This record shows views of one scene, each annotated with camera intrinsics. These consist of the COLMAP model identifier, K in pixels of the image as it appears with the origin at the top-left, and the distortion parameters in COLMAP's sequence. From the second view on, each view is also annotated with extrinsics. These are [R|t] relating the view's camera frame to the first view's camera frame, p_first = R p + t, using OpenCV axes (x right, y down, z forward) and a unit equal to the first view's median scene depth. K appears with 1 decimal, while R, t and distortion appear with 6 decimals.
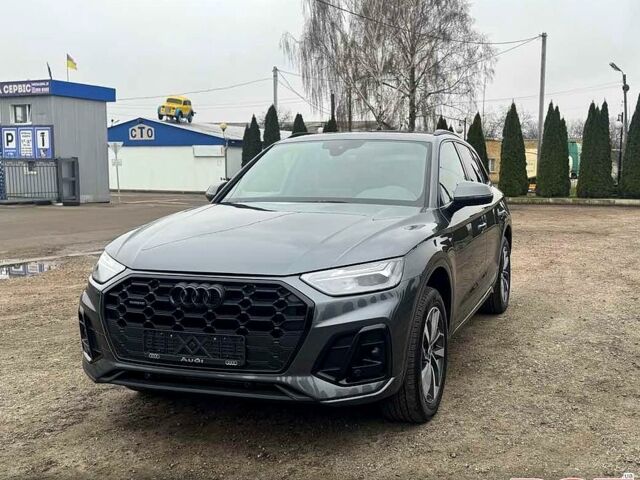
lens RADIAL K [[694.6, 0, 320.2], [0, 694.6, 238.1], [0, 0, 1]] dist [0.031517, 0.000000]
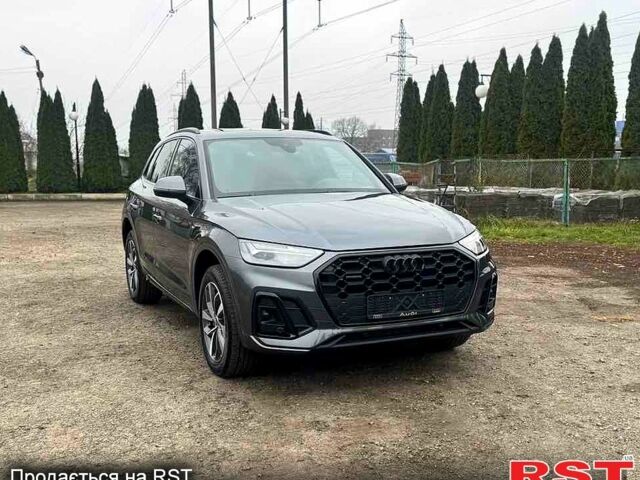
lens RADIAL K [[756.6, 0, 320.2], [0, 756.6, 243.4], [0, 0, 1]] dist [0.086997, 0.000000]
pose [[0.732420, -0.073743, 0.676848, -1.187101], [0.068700, 0.997048, 0.034289, -0.014174], [-0.677378, 0.021386, 0.735324, 0.070716]]
